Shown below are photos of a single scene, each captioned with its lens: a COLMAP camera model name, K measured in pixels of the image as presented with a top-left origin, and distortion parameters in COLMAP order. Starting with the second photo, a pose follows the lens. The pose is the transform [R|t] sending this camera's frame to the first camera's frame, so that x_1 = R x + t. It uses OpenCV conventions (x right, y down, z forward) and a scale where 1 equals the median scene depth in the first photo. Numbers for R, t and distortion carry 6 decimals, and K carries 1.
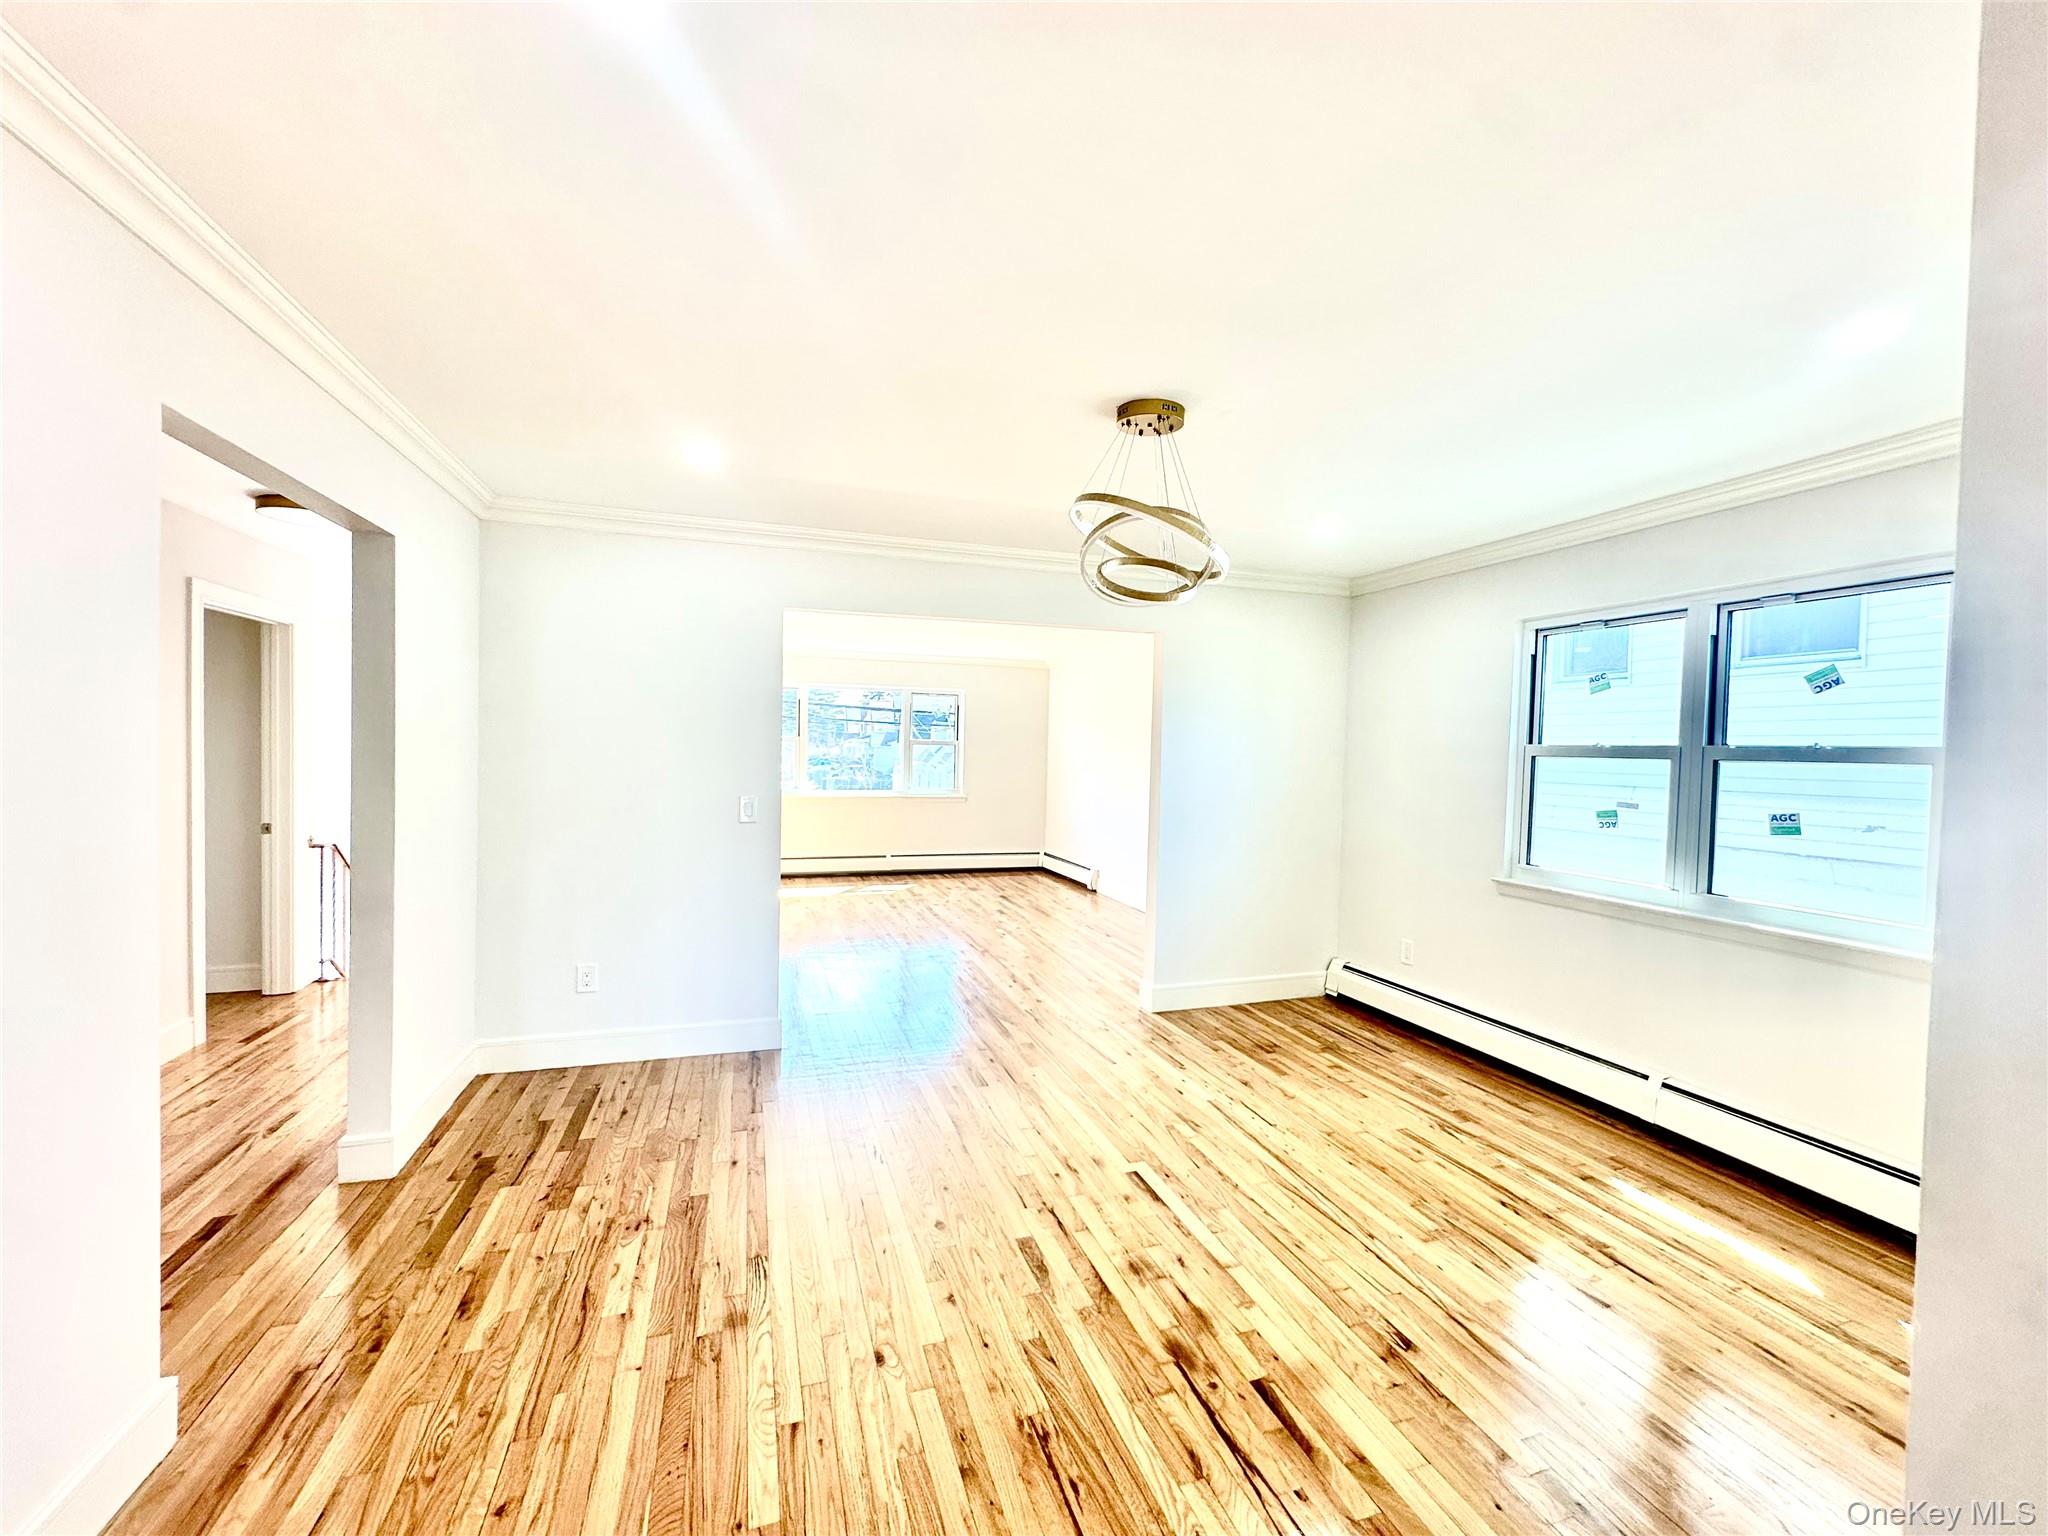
lens RADIAL K [[817.6, 0, 1018.4], [0, 817.6, 771.2], [0, 0, 1]] dist [-0.007957, 0.000096]
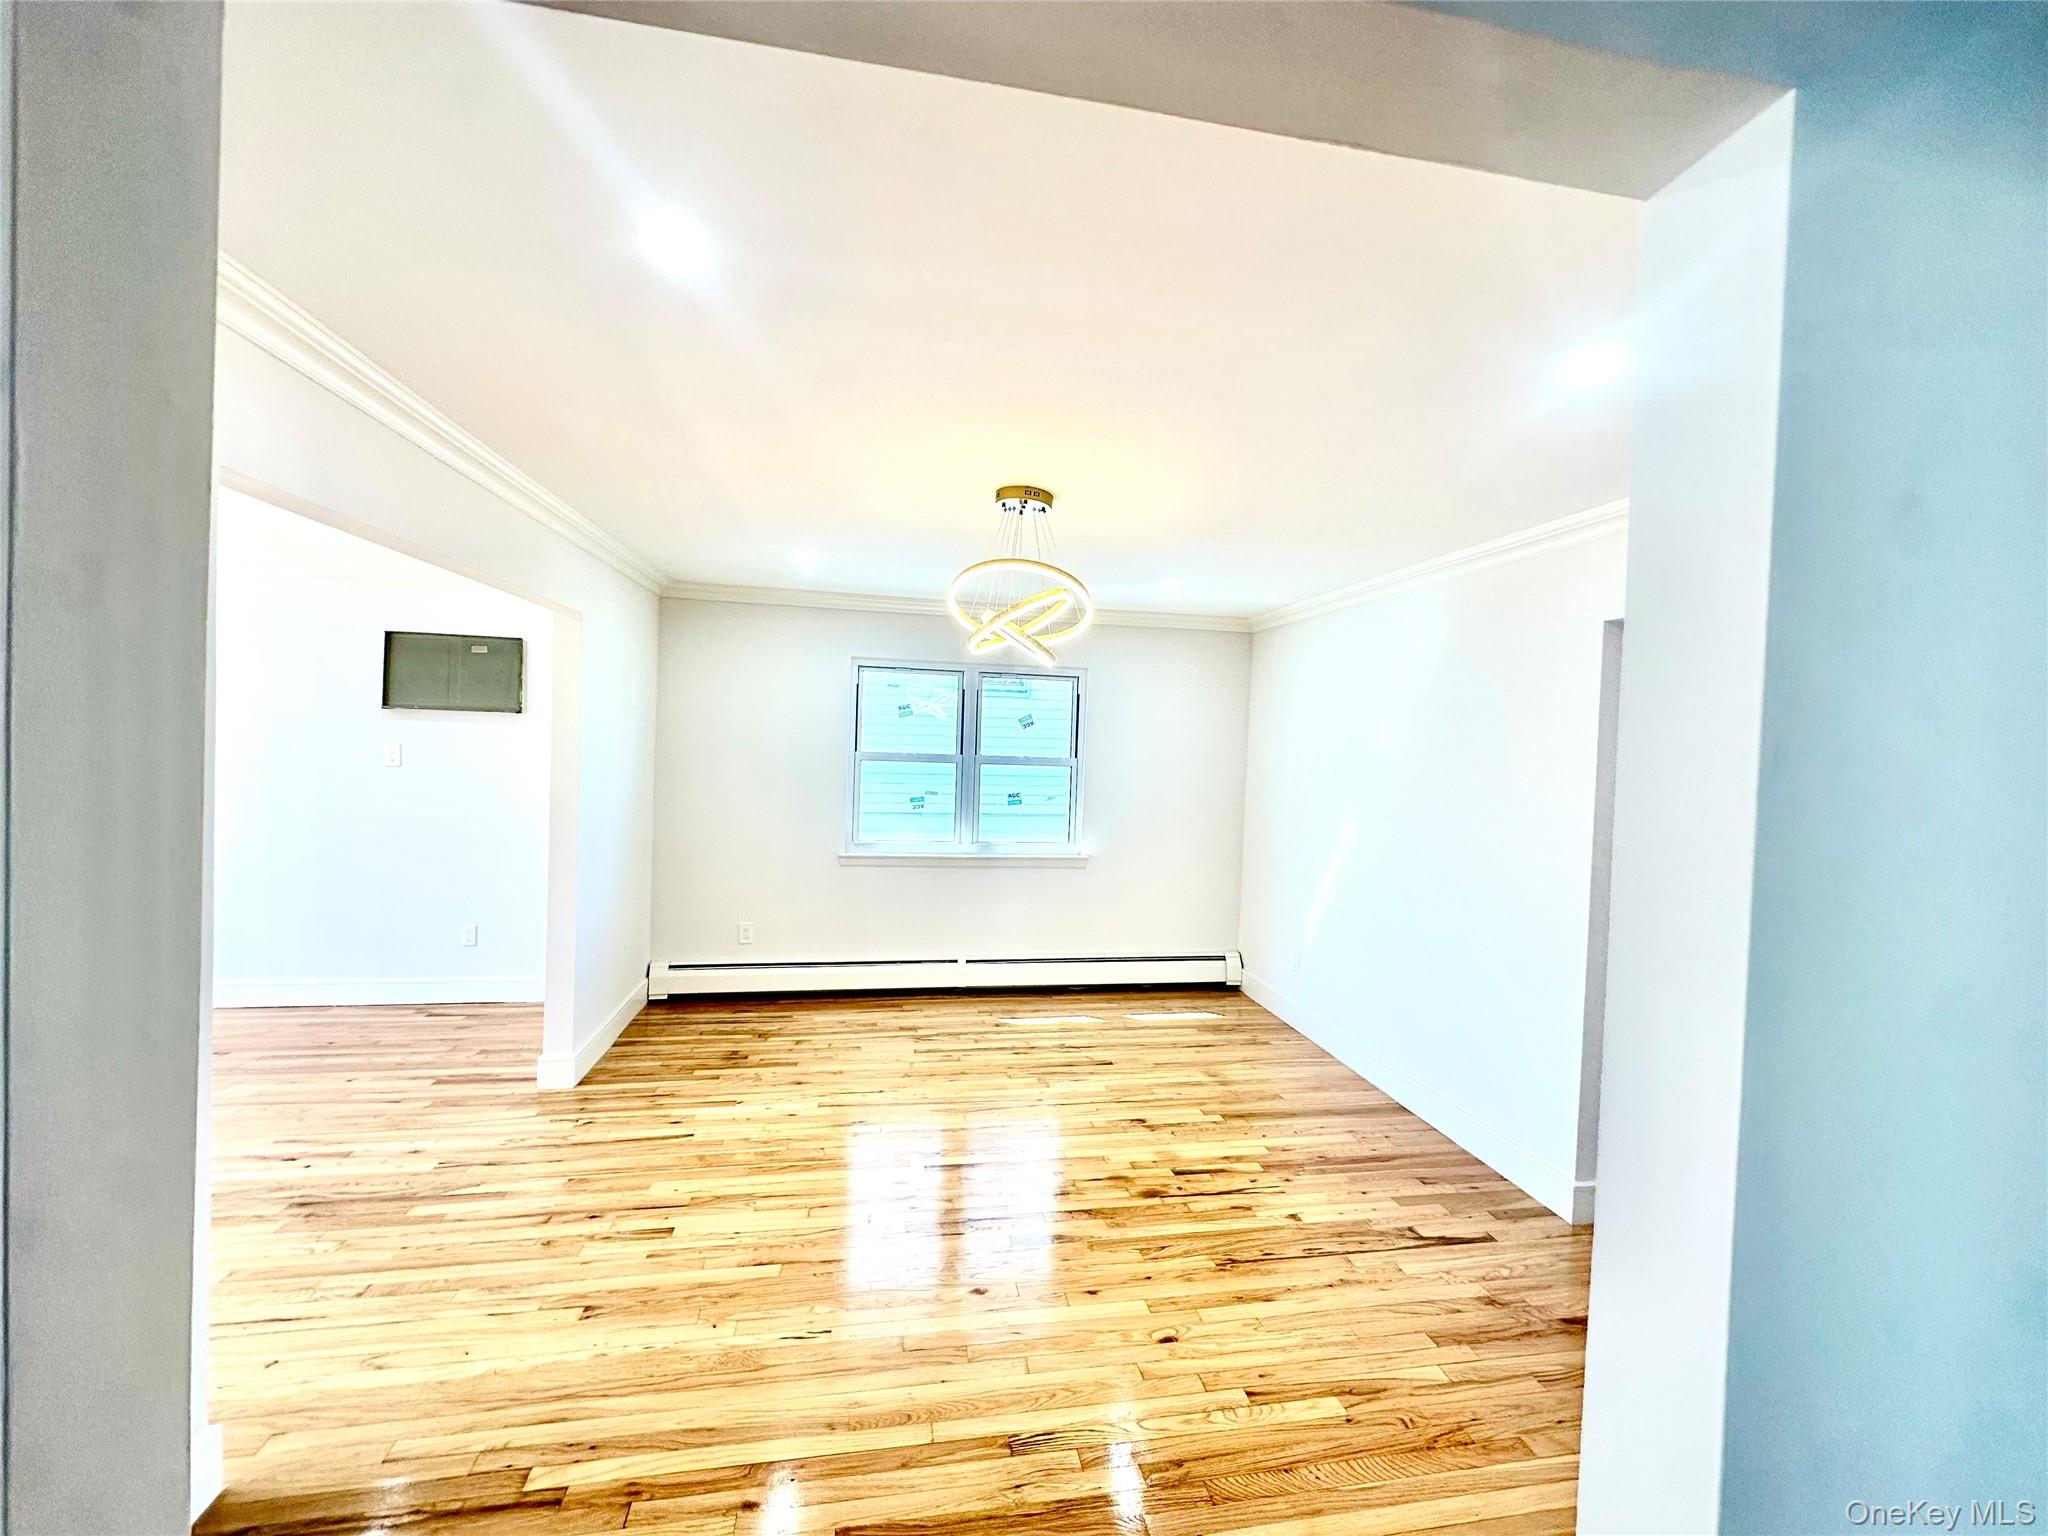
lens RADIAL K [[817.6, 0, 1024.9], [0, 817.6, 754.3], [0, 0, 1]] dist [-0.007957, 0.000096]
pose [[0.137249, -0.028014, 0.990140, -0.746691], [-0.001618, 0.999592, 0.028506, -0.074480], [-0.990535, -0.005514, 0.137148, 0.599677]]
